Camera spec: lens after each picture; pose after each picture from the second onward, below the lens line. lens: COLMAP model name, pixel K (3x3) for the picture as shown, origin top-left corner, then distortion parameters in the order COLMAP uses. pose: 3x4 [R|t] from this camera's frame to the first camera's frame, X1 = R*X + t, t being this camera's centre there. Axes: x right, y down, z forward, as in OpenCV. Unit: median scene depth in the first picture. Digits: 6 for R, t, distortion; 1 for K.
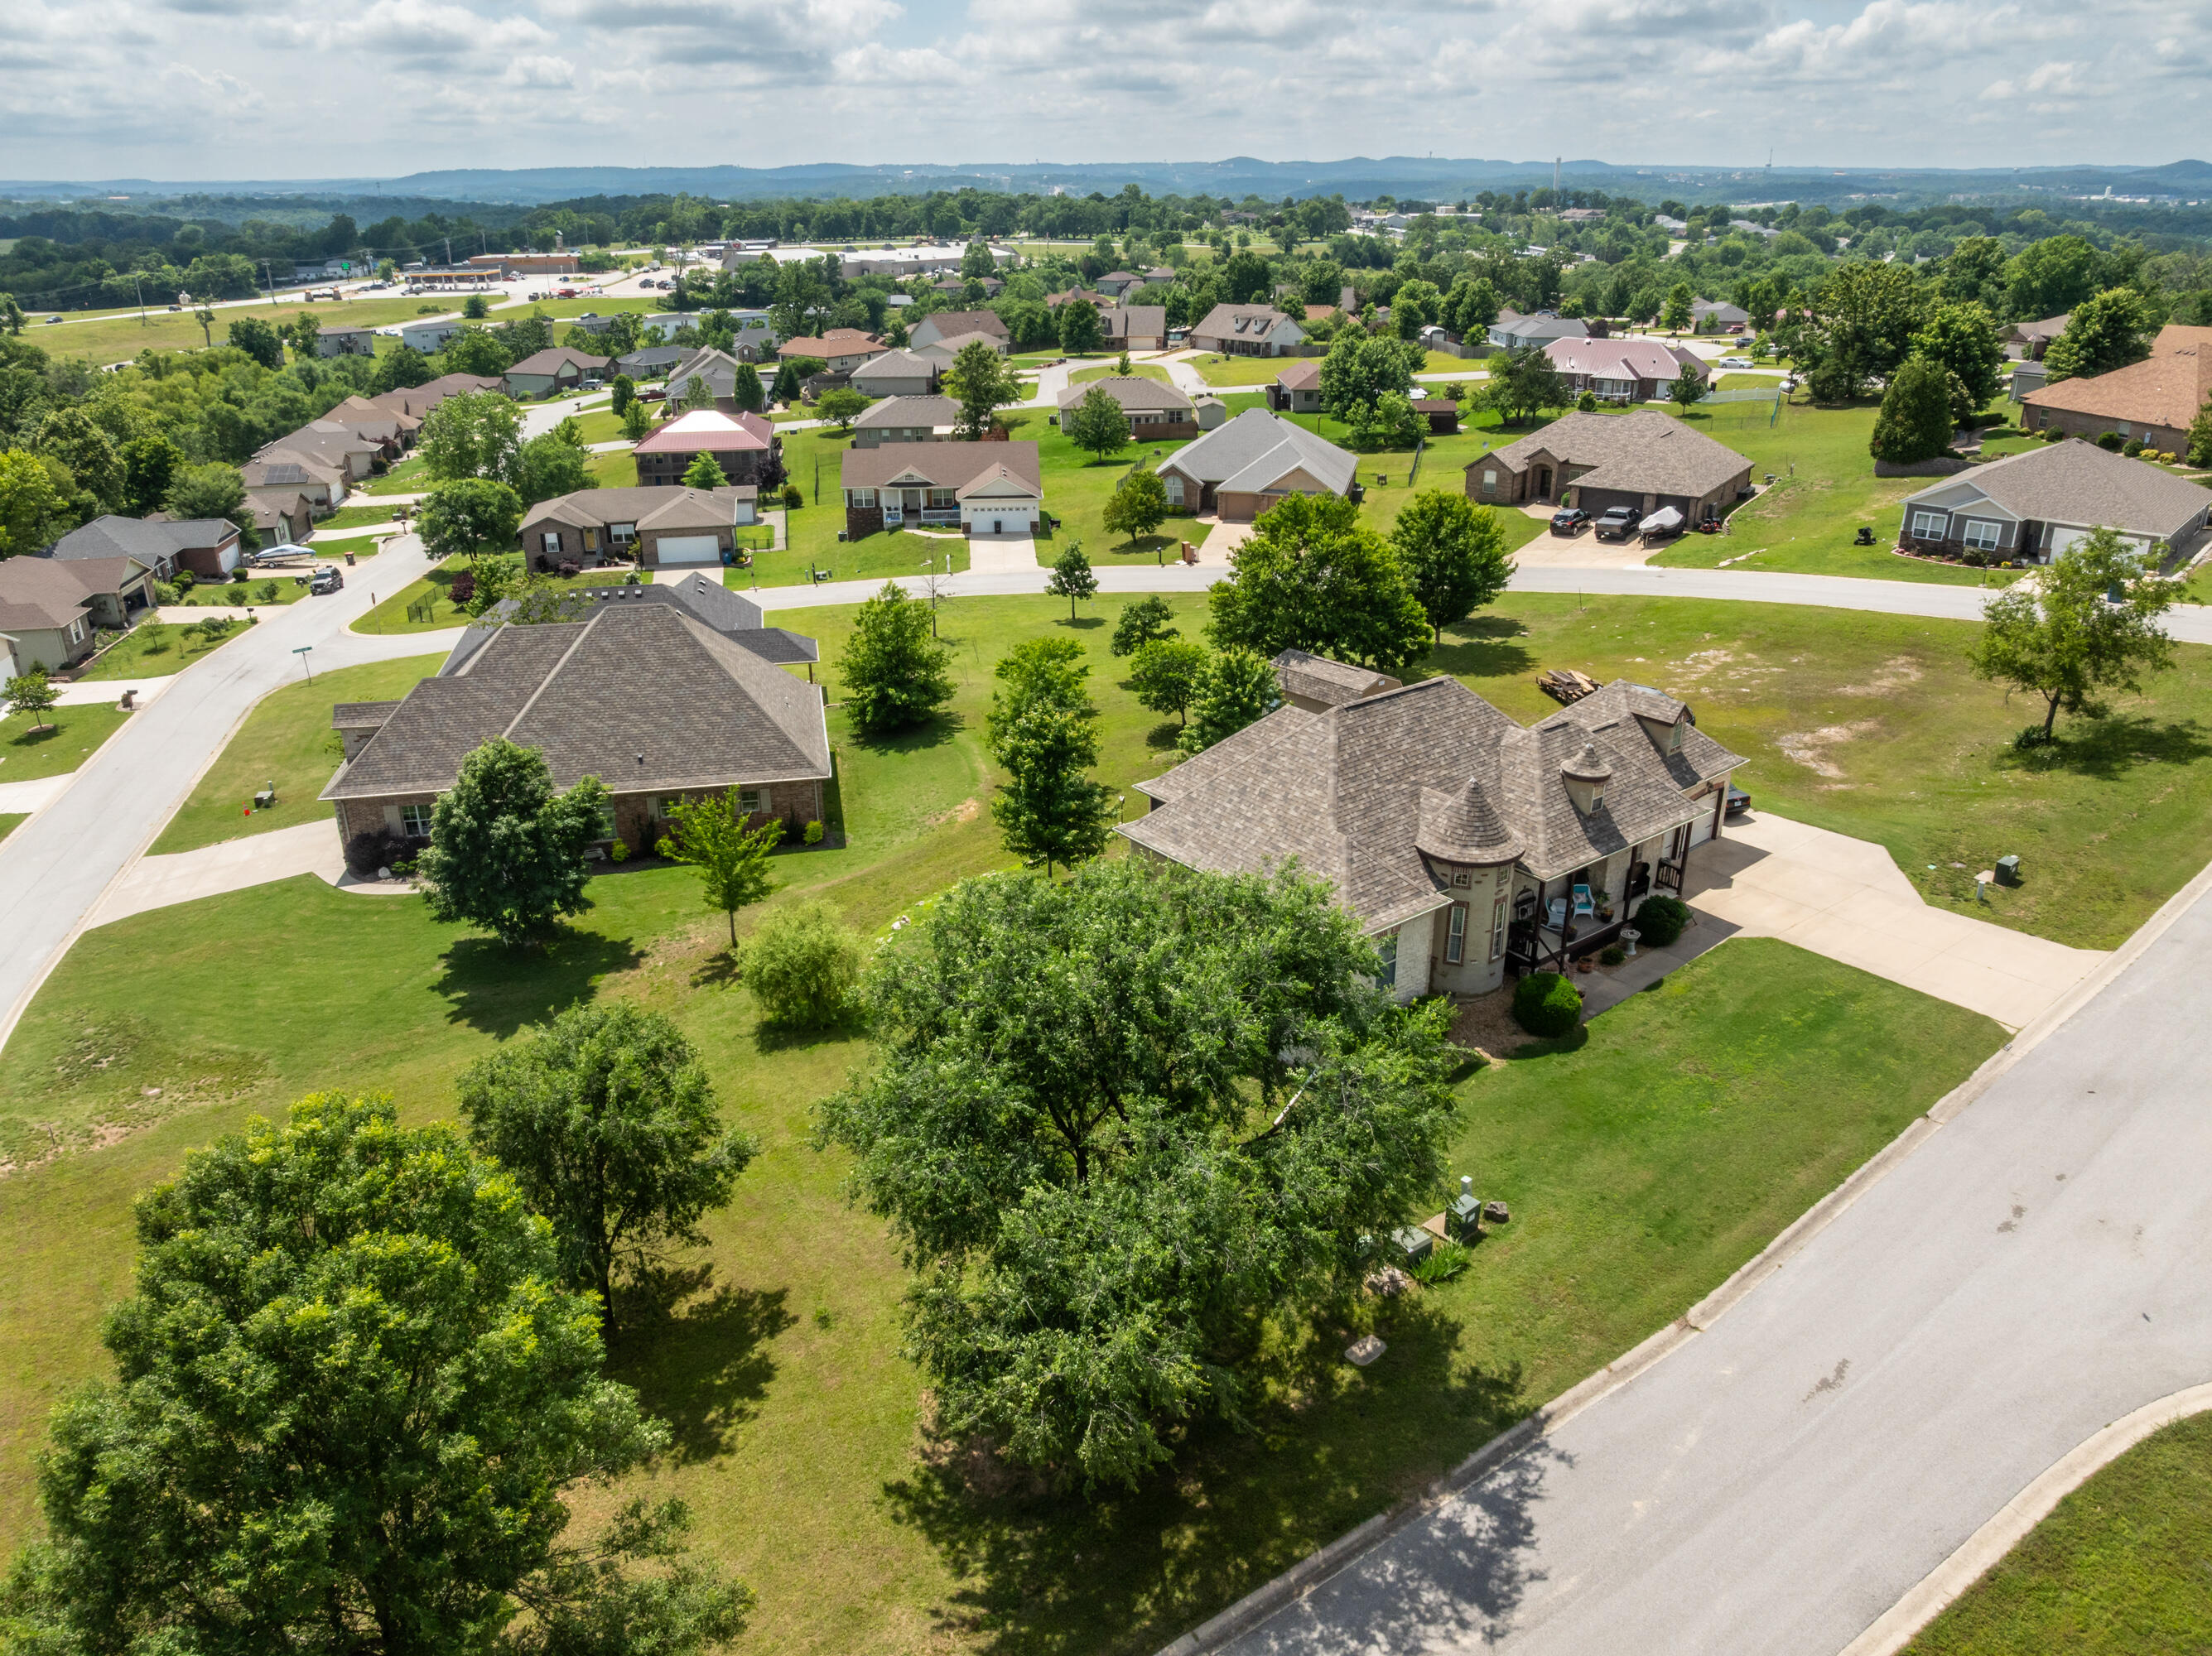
lens RADIAL K [[1552.0, 0, 1106.0], [0, 1552.0, 828.0], [0, 0, 1]] dist [-0.041817, 0.000093]
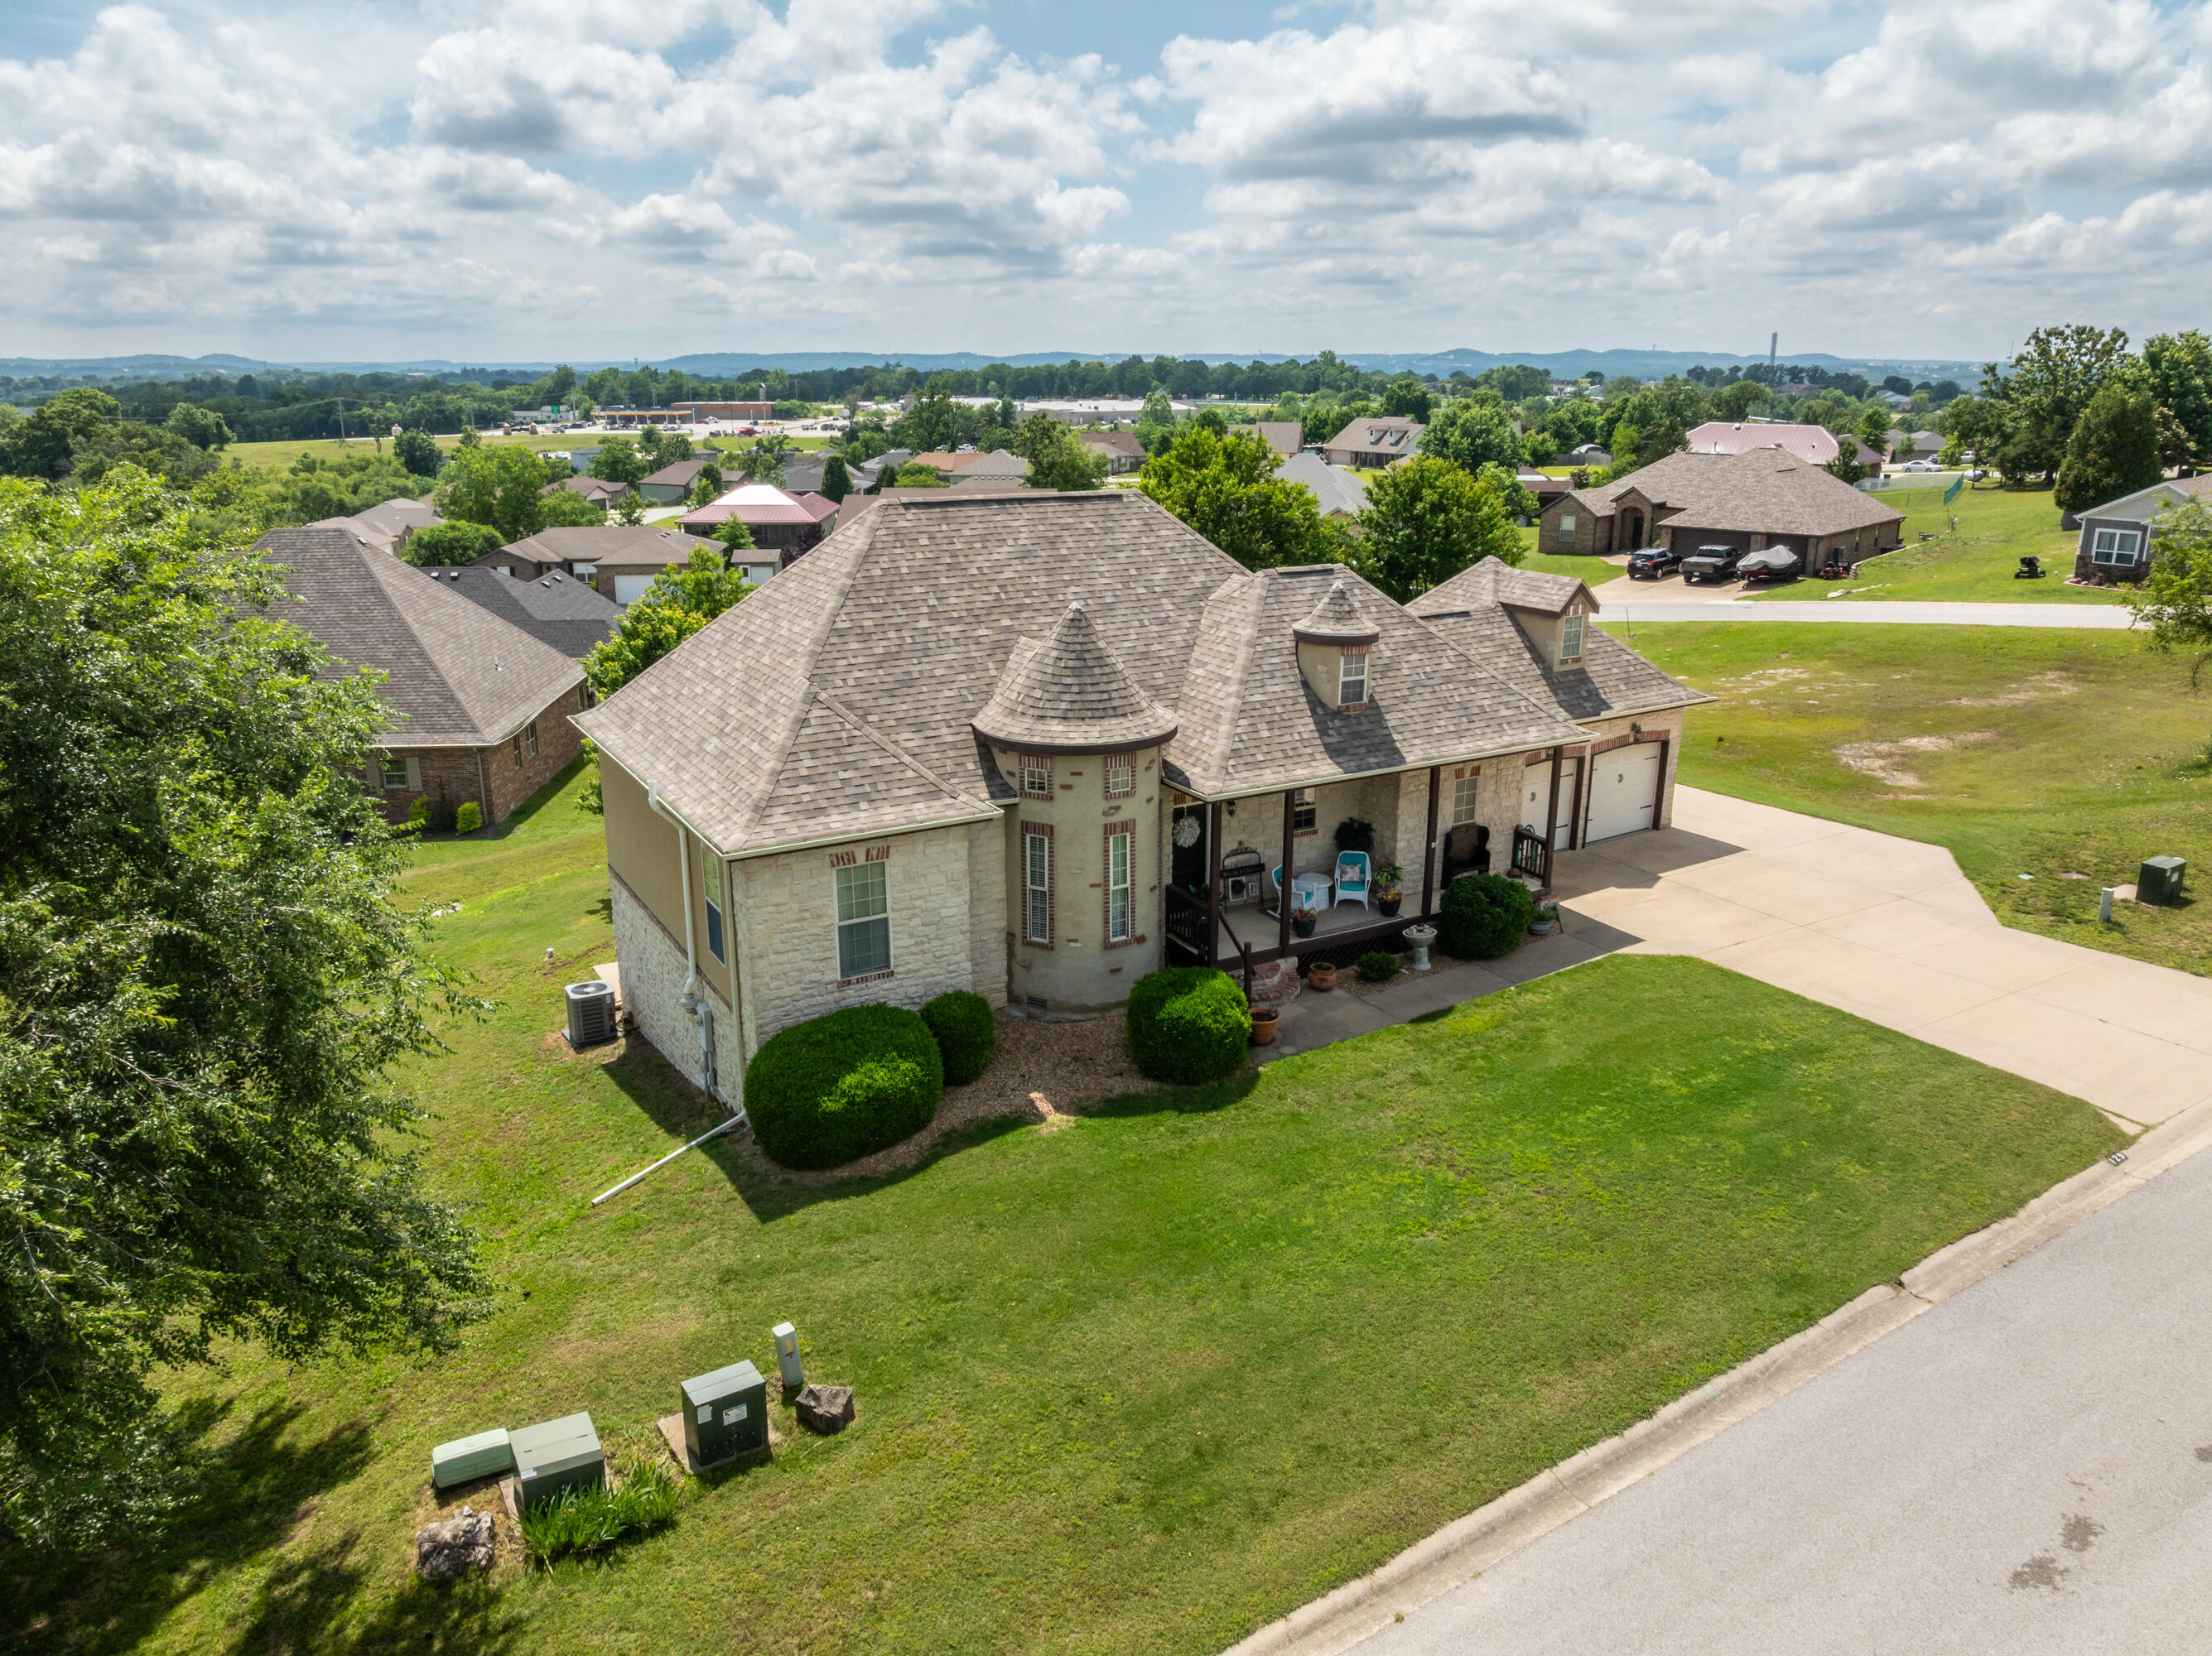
lens RADIAL K [[1557.5, 0, 1106.0], [0, 1557.5, 828.0], [0, 0, 1]] dist [-0.052996, 0.022835]
pose [[0.990668, 0.043649, -0.129122, 0.153858], [-0.057652, 0.992610, -0.106779, 0.050371], [0.123507, 0.113227, 0.985863, 0.221501]]
